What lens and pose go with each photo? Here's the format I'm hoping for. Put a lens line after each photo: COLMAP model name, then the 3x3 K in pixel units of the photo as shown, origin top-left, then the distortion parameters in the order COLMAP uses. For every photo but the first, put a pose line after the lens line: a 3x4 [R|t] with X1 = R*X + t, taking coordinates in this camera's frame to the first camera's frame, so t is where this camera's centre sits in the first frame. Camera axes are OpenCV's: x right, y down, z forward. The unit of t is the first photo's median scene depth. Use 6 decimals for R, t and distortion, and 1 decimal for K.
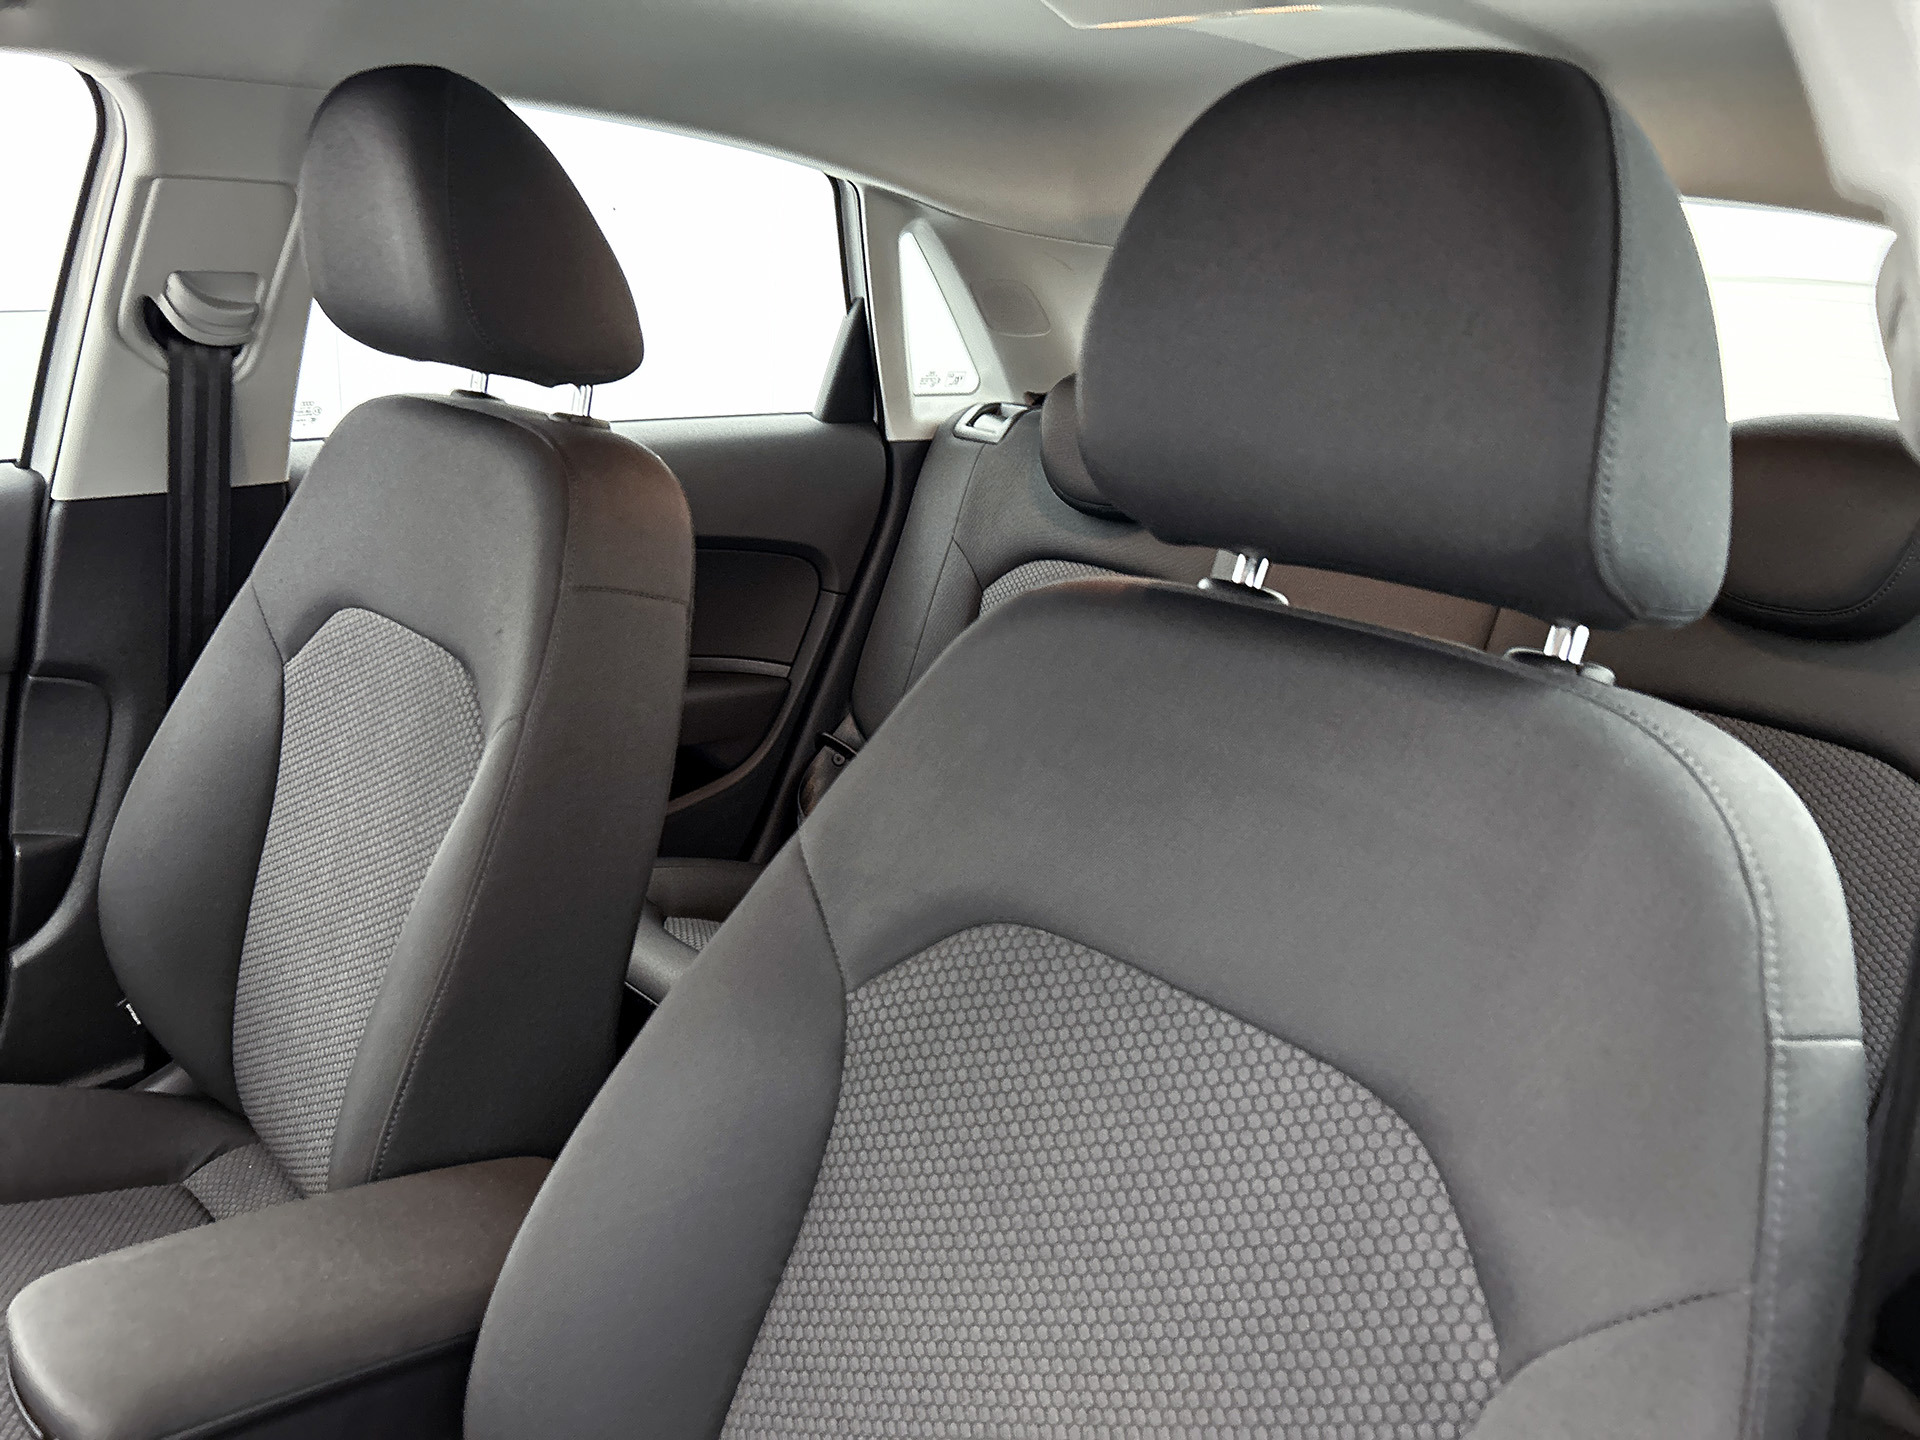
lens RADIAL K [[1480.6, 0, 966.5], [0, 1480.6, 710.3], [0, 0, 1]] dist [0.027387, -0.033747]
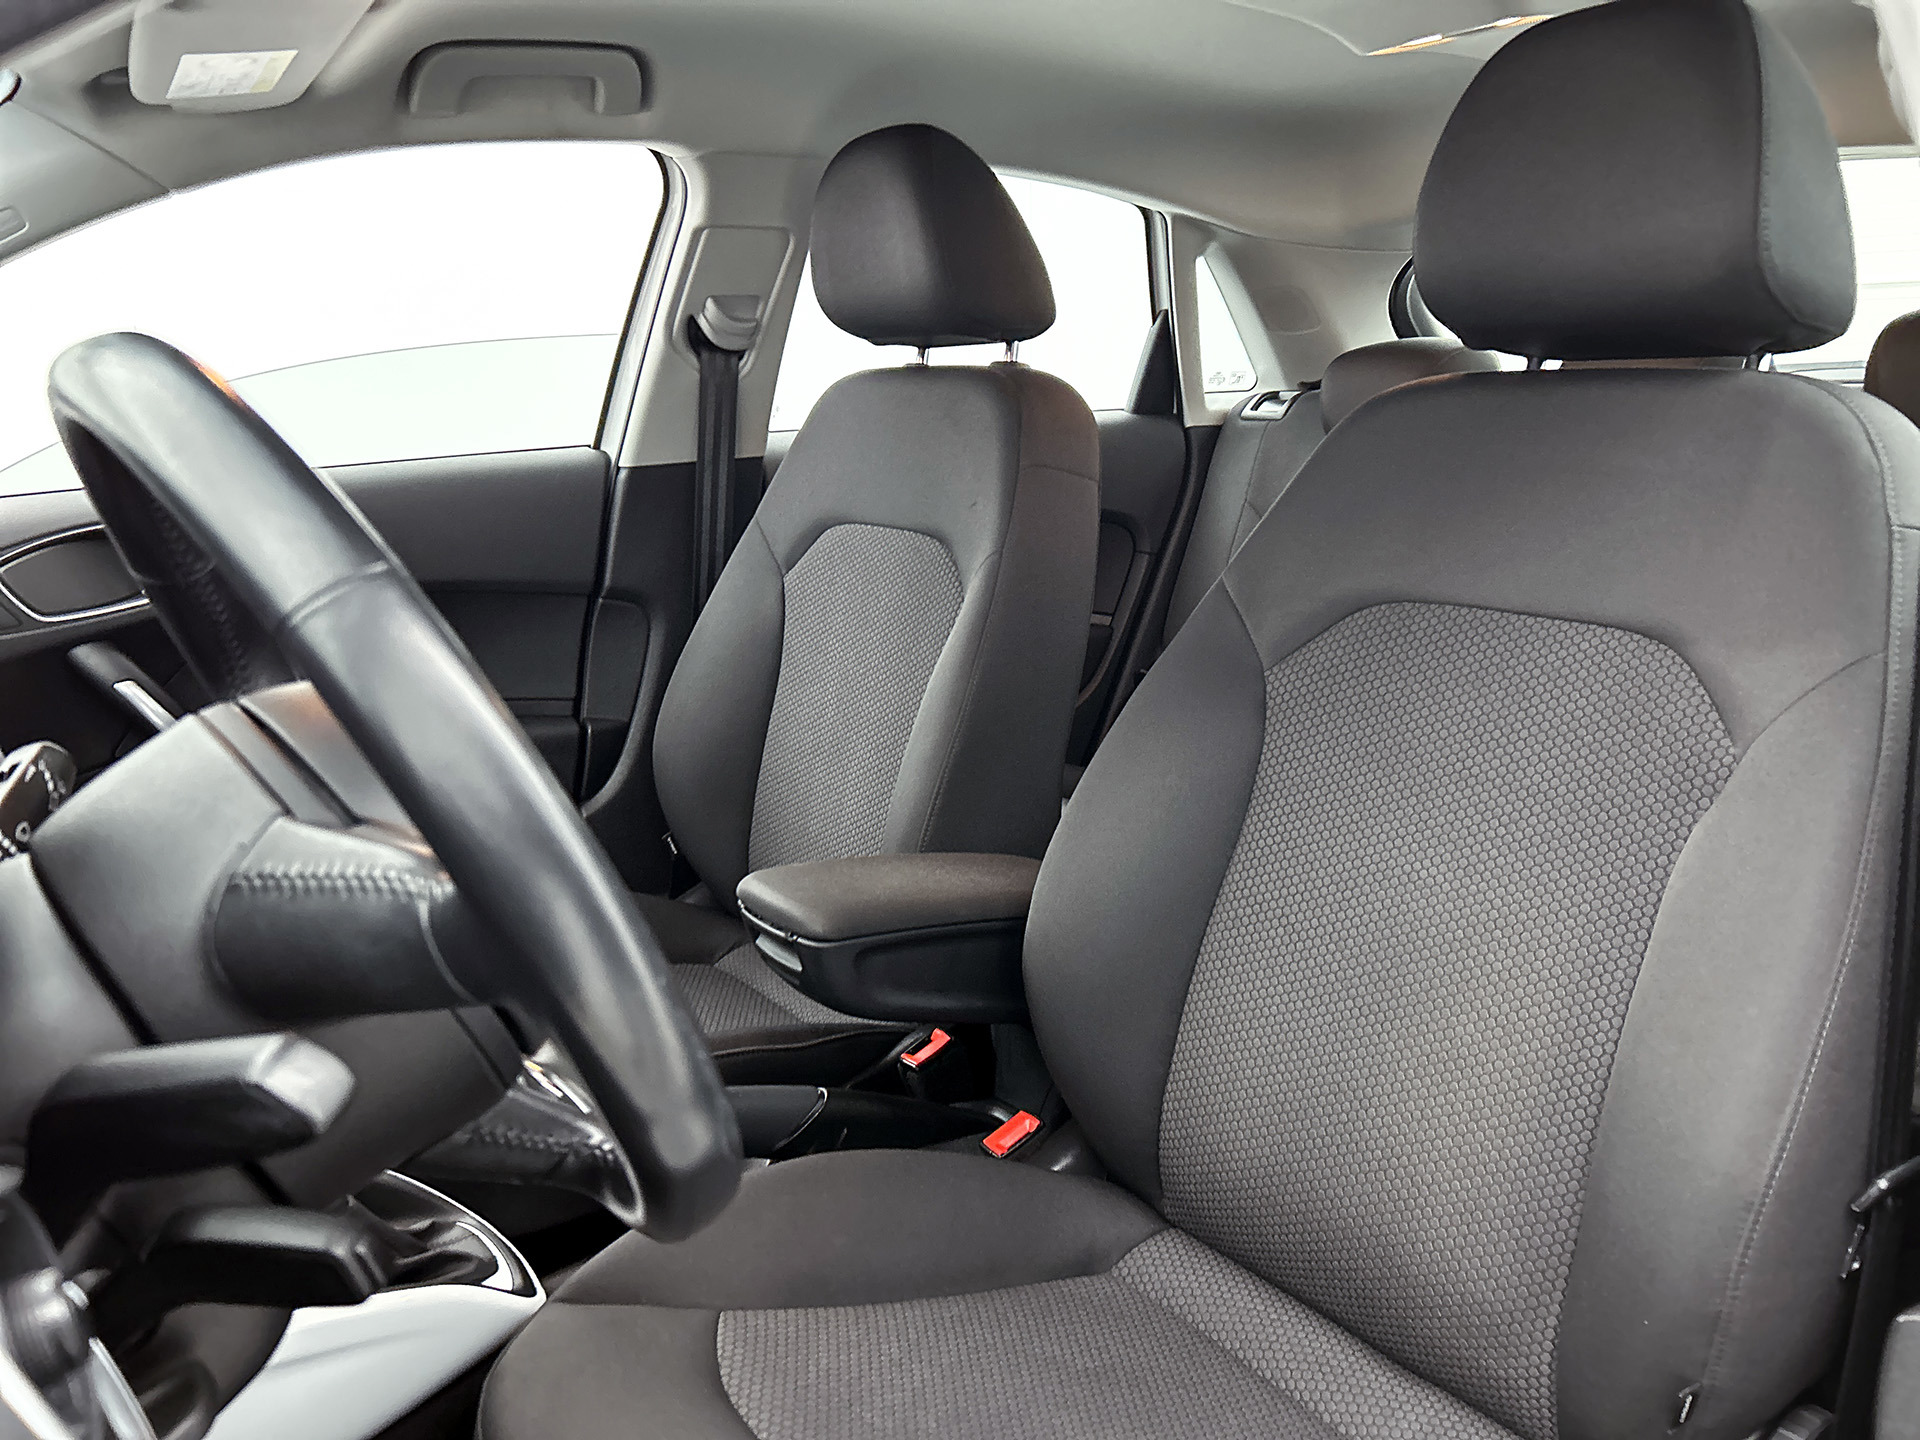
lens RADIAL K [[1480.6, 0, 968.7], [0, 1480.6, 730.3], [0, 0, 1]] dist [0.027387, -0.033747]
pose [[0.989861, -0.043751, -0.135135, -0.110714], [0.034469, 0.996931, -0.070284, 0.213950], [0.137795, 0.064914, 0.988331, -0.319377]]
